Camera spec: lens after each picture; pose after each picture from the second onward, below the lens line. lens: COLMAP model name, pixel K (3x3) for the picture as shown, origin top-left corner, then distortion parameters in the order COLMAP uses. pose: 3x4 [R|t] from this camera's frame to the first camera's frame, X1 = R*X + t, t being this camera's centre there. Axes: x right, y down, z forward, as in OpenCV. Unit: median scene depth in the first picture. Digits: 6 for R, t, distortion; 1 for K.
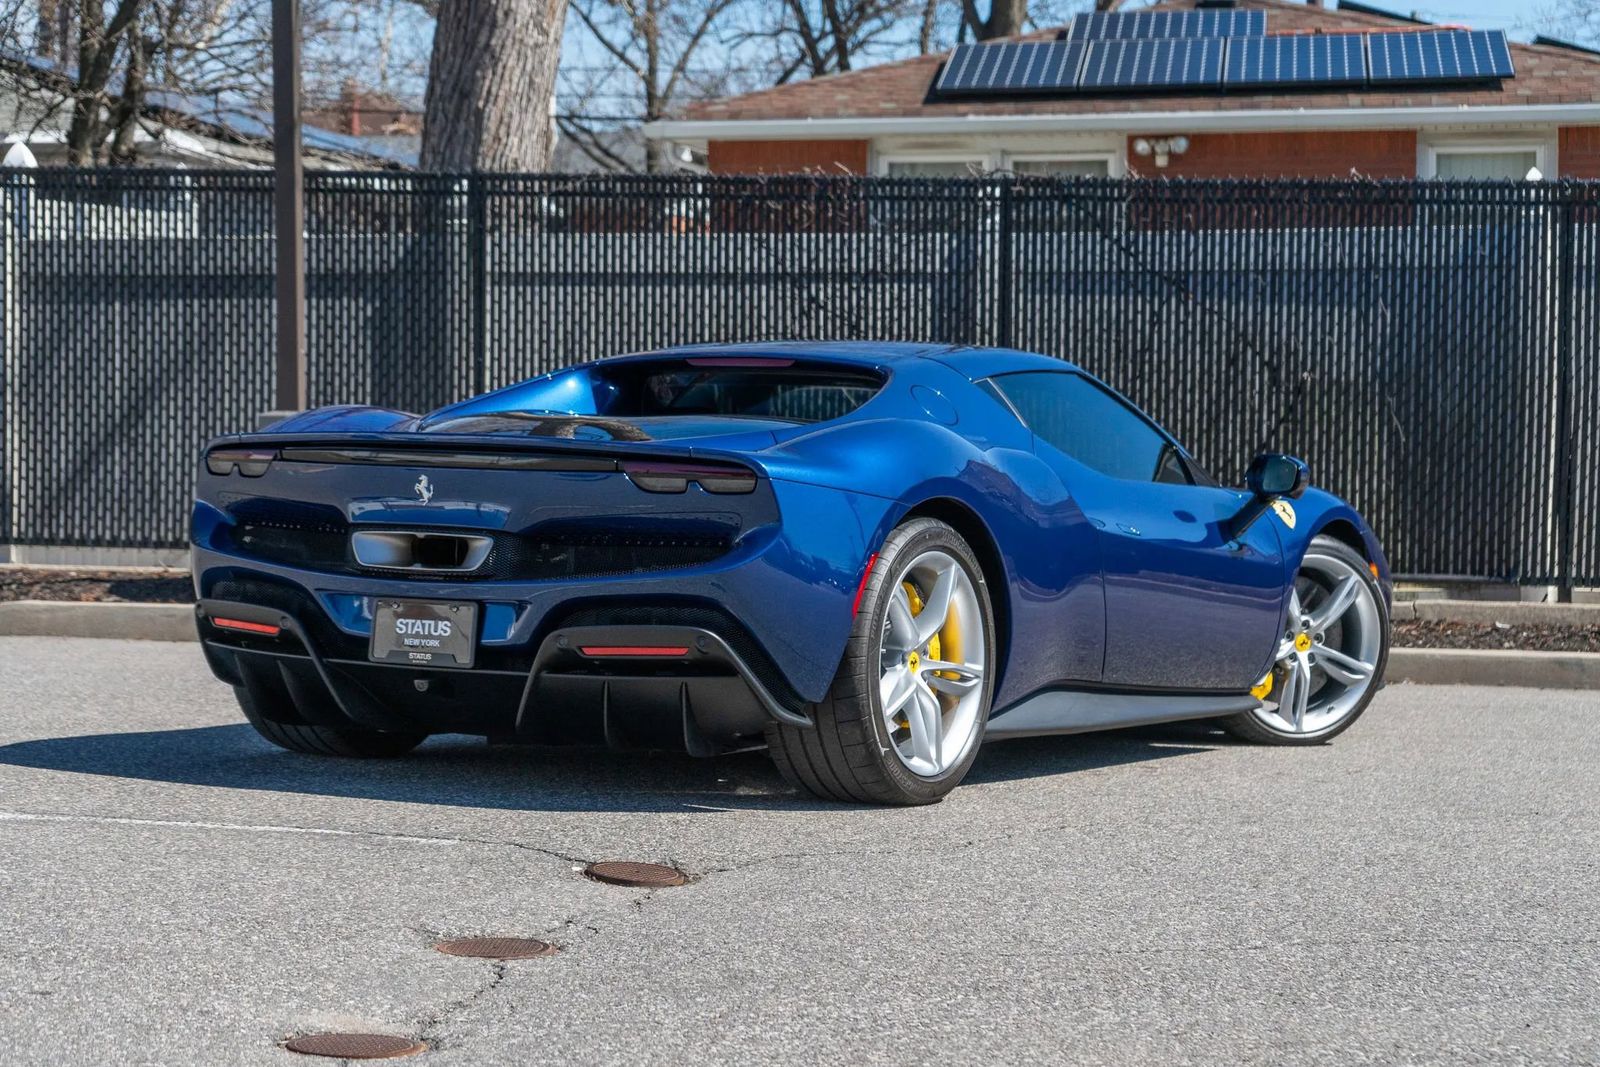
lens RADIAL K [[3647.3, 0, 787.8], [0, 3647.3, 523.5], [0, 0, 1]] dist [0.078720, 0.000000]
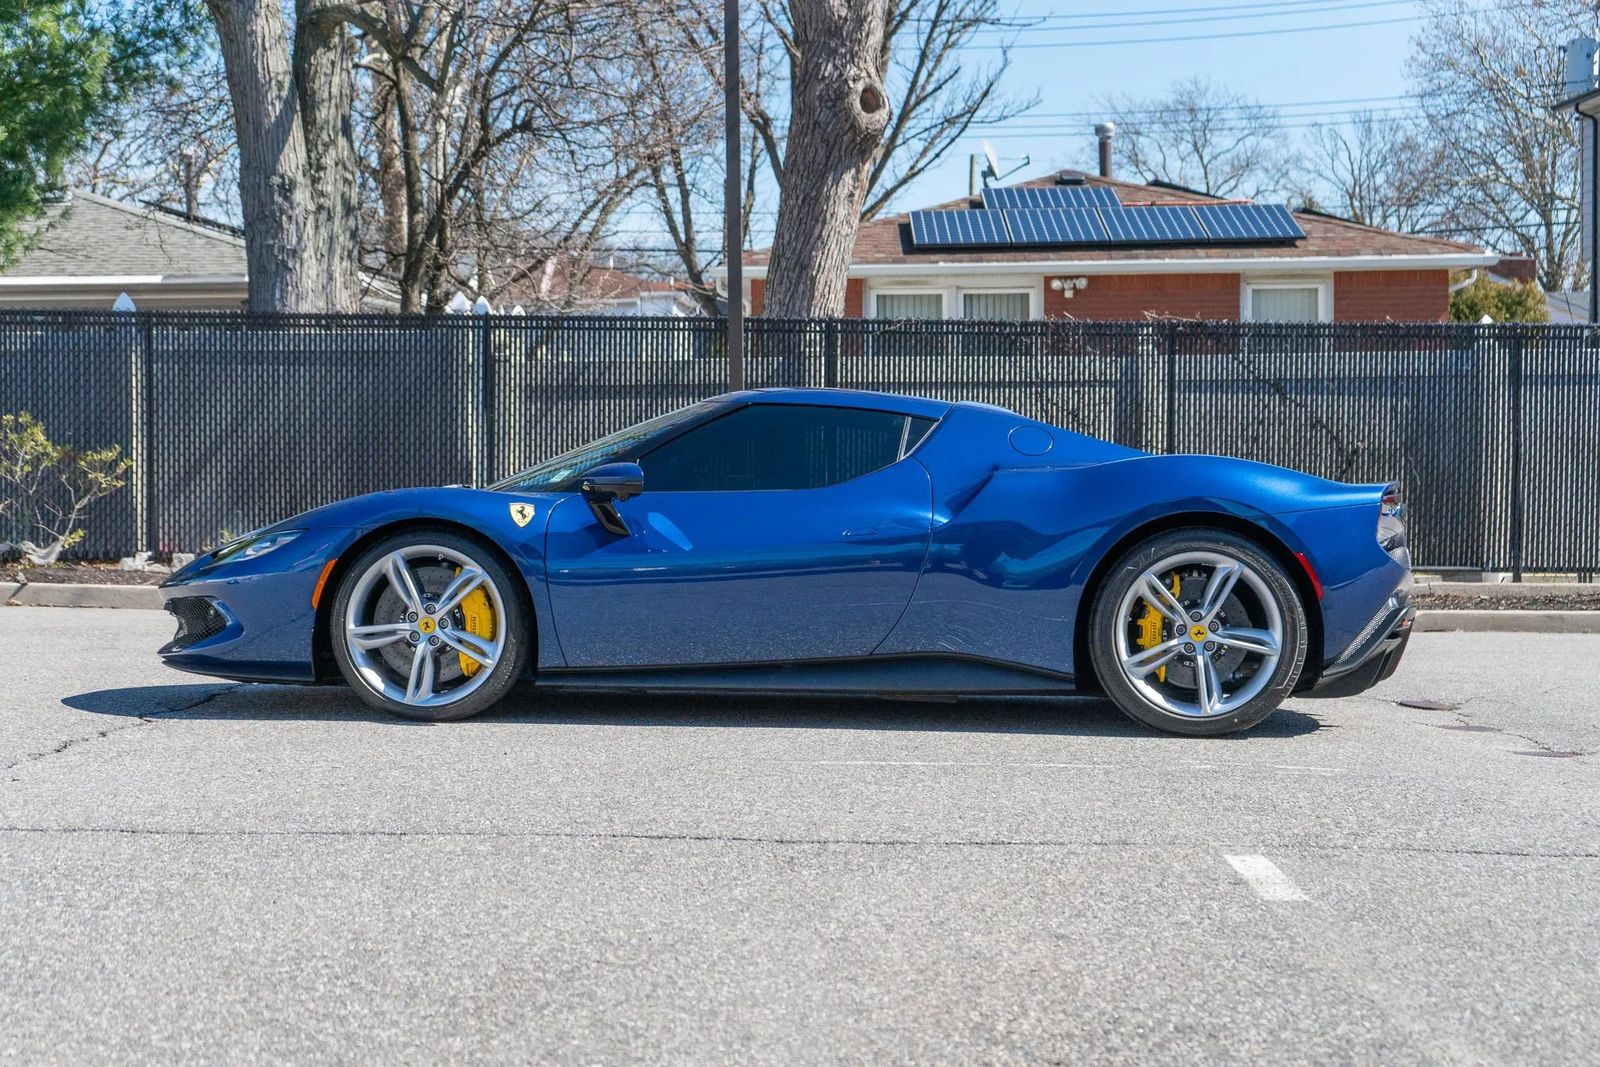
lens RADIAL K [[3064.2, 0, 799.3], [0, 3064.2, 540.4], [0, 0, 1]] dist [0.109263, 0.000000]
pose [[0.986587, -0.013652, 0.162662, -0.323578], [0.014531, 0.999886, -0.004215, 0.004014], [-0.162586, 0.006522, 0.986673, -0.299072]]
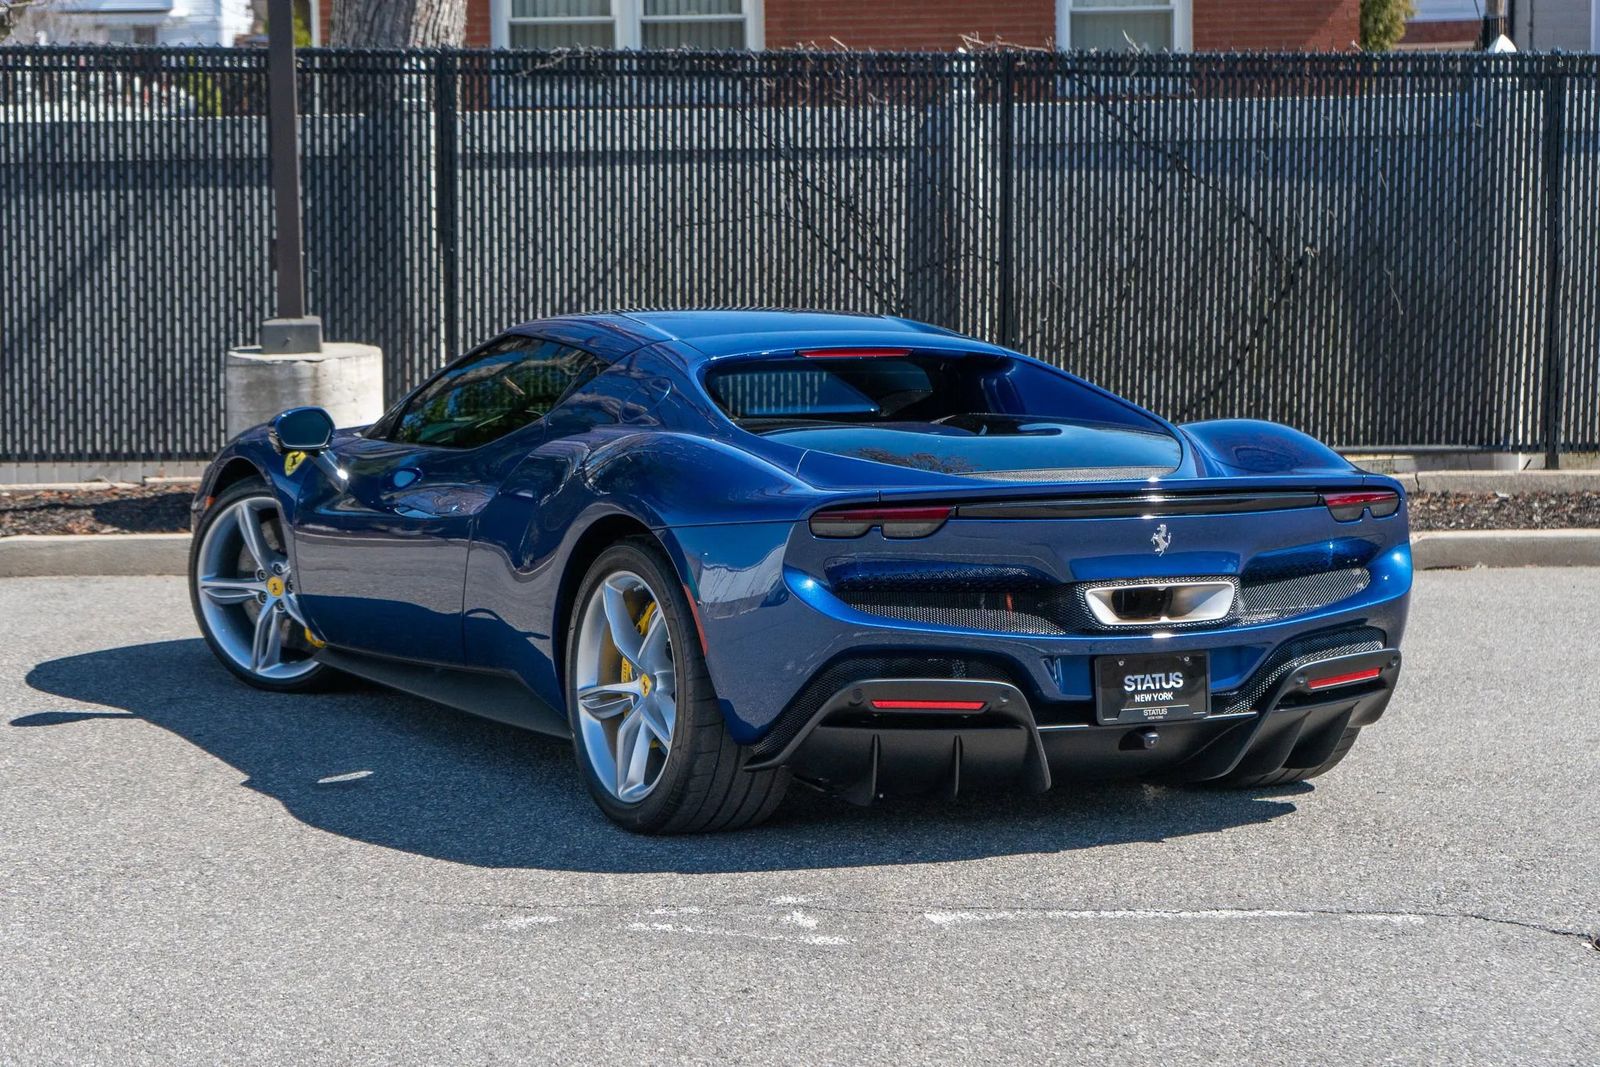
lens RADIAL K [[3825.9, 0, 785.1], [0, 3825.9, 542.2], [0, 0, 1]] dist [0.064351, 0.000000]
pose [[0.965263, -0.045661, 0.257258, -0.267640], [0.024359, 0.996050, 0.085390, -0.054006], [-0.260141, -0.076158, 0.962563, 0.026554]]
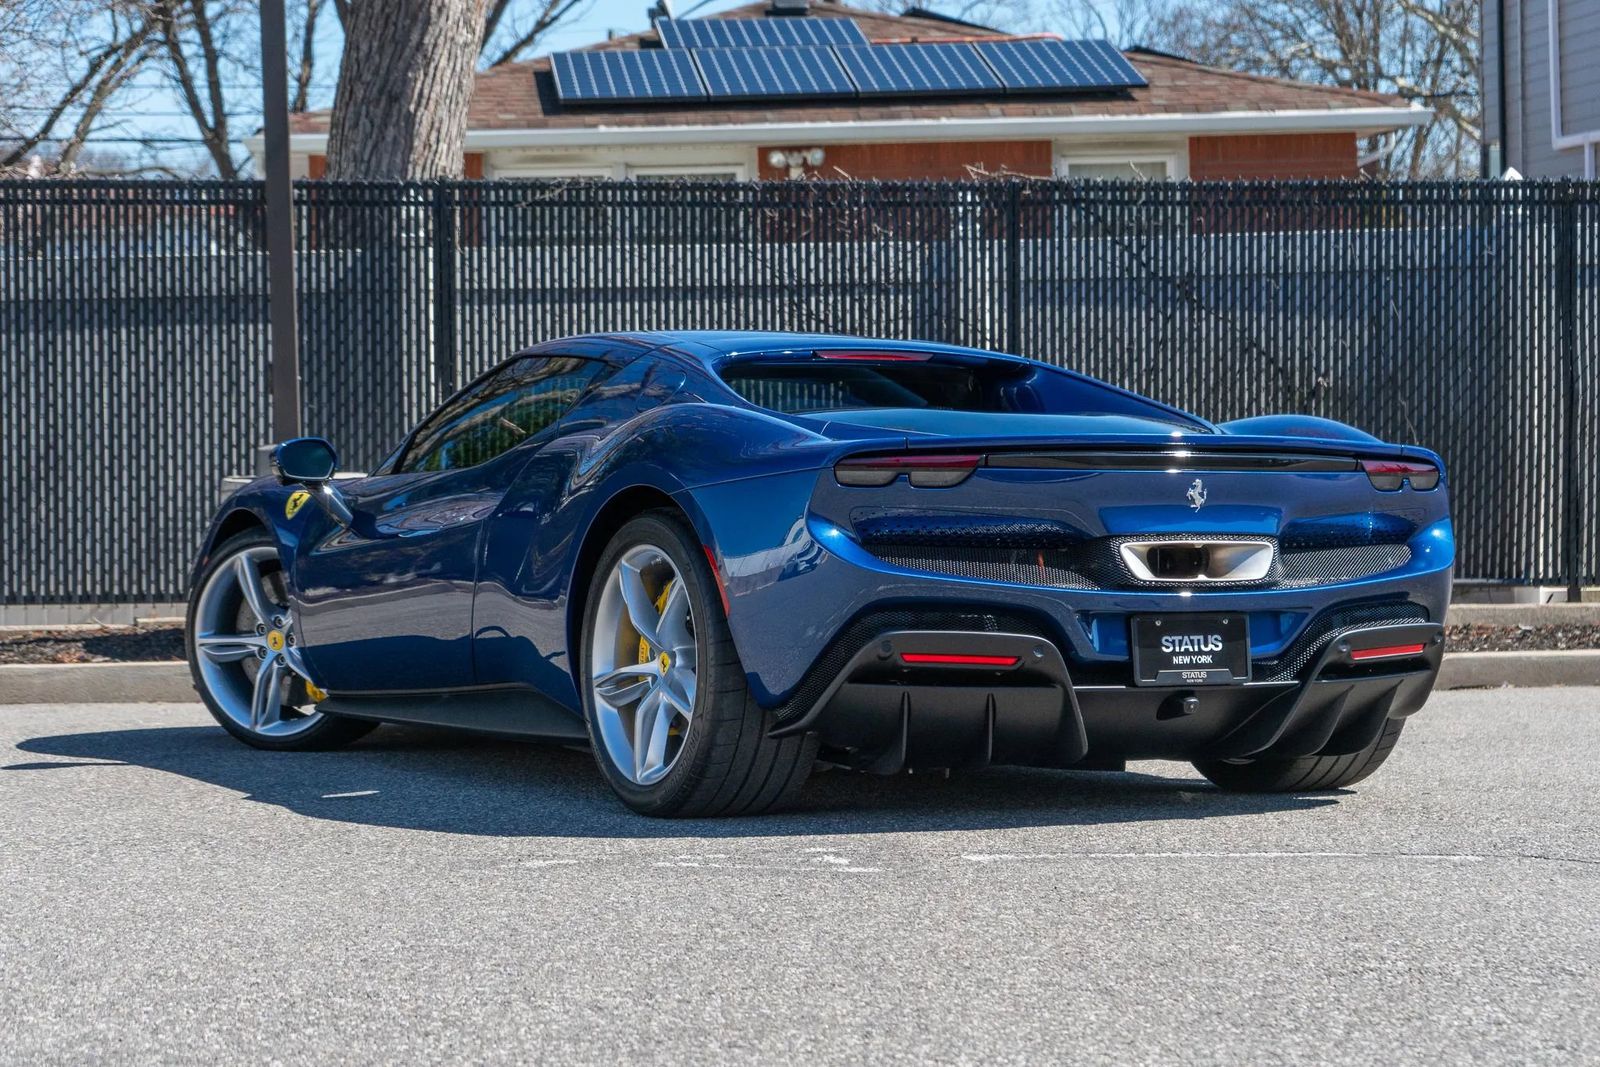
lens RADIAL K [[3861.0, 0, 808.1], [0, 3861.0, 545.3], [0, 0, 1]] dist [0.066807, 0.000000]
pose [[0.962474, -0.033518, 0.269294, -0.270960], [0.035497, 0.999367, -0.002478, 0.001263], [-0.269041, 0.011944, 0.963055, 0.039424]]
